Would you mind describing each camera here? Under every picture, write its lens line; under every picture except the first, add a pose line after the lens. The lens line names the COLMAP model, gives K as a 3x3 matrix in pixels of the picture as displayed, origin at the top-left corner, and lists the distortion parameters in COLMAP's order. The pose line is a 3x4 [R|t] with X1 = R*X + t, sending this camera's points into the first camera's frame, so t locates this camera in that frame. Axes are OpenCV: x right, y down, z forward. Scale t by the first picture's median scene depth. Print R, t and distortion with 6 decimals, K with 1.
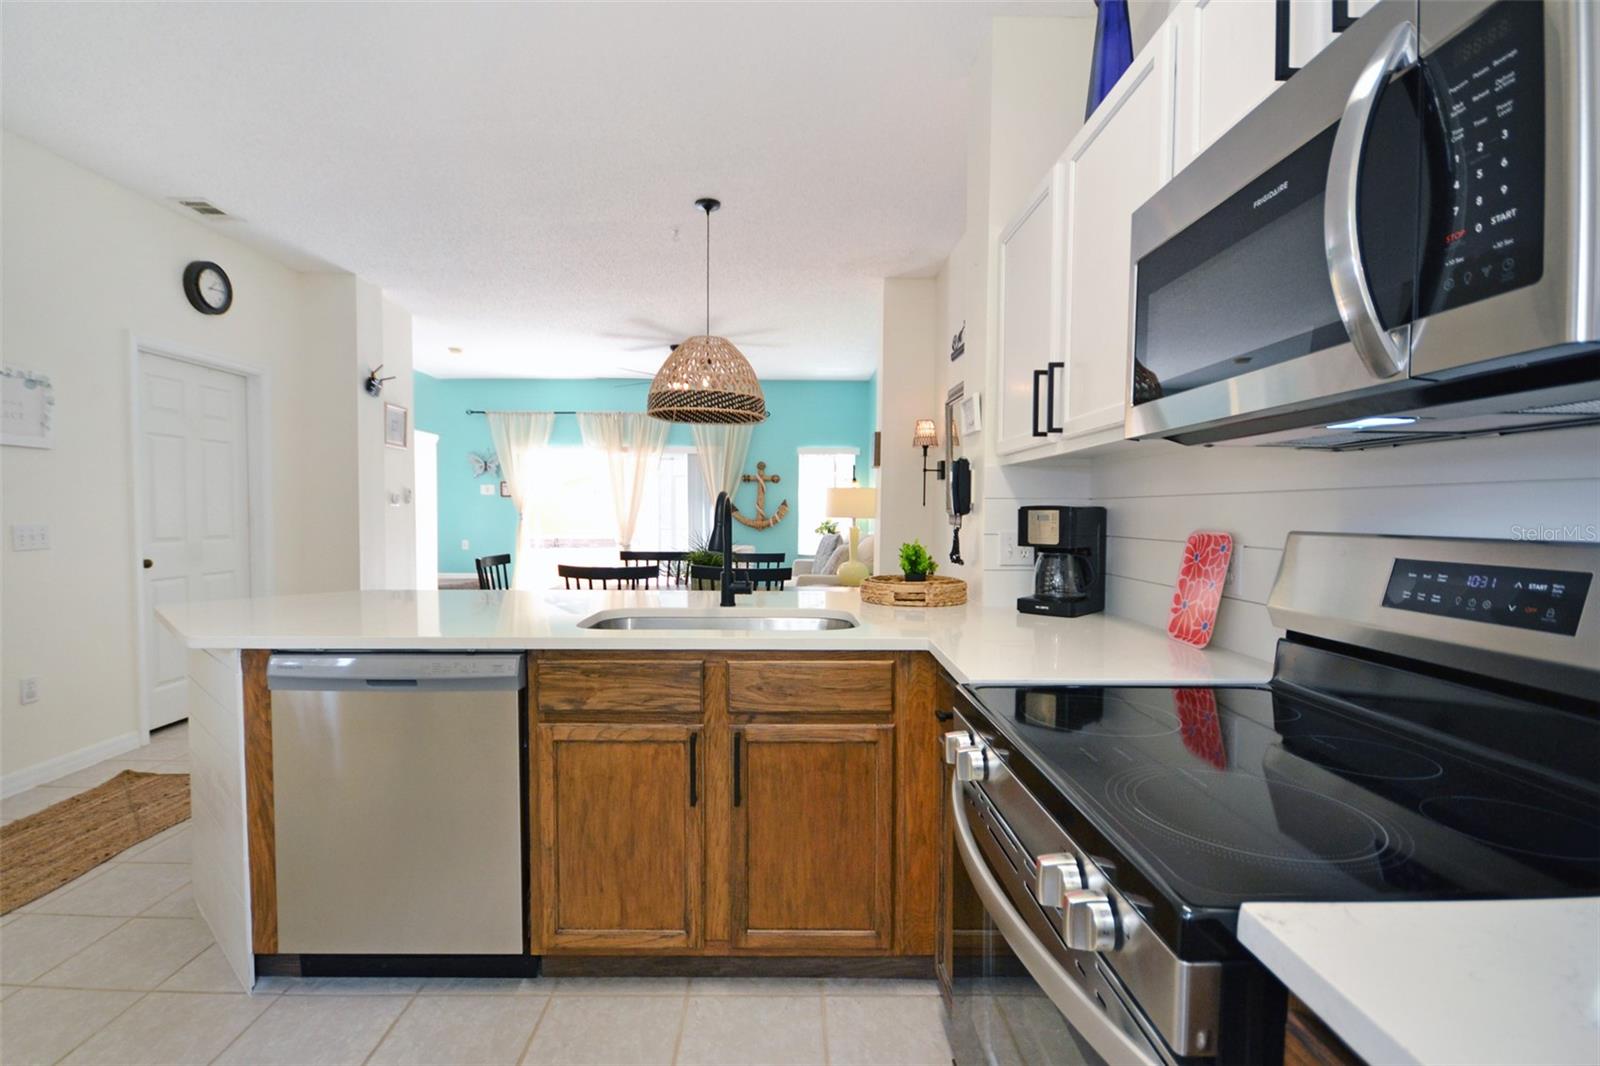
lens RADIAL K [[726.7, 0, 800.0], [0, 726.7, 533.0], [0, 0, 1]] dist [-0.003249, -0.000789]
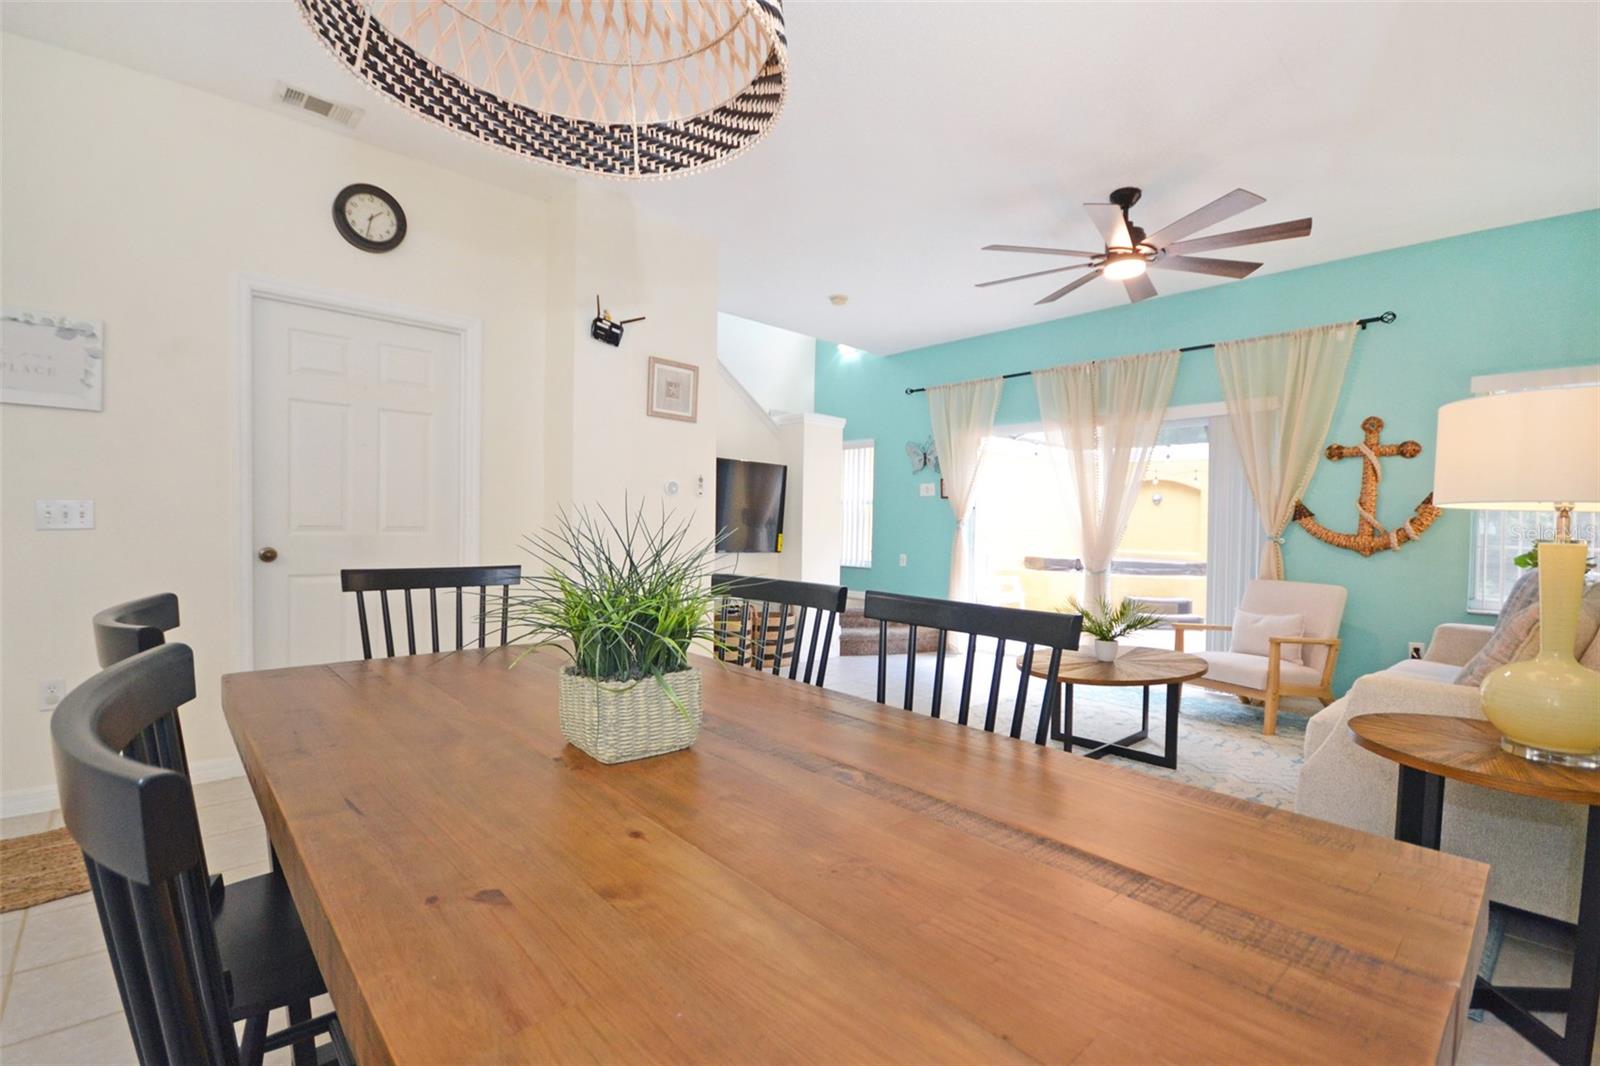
lens RADIAL K [[726.7, 0, 800.0], [0, 726.7, 533.0], [0, 0, 1]] dist [-0.003249, -0.000789]
pose [[0.668973, 0.014753, -0.743140, 0.065162], [-0.037871, 0.999181, -0.014256, 0.003171], [0.742321, 0.037681, 0.668984, 0.474643]]
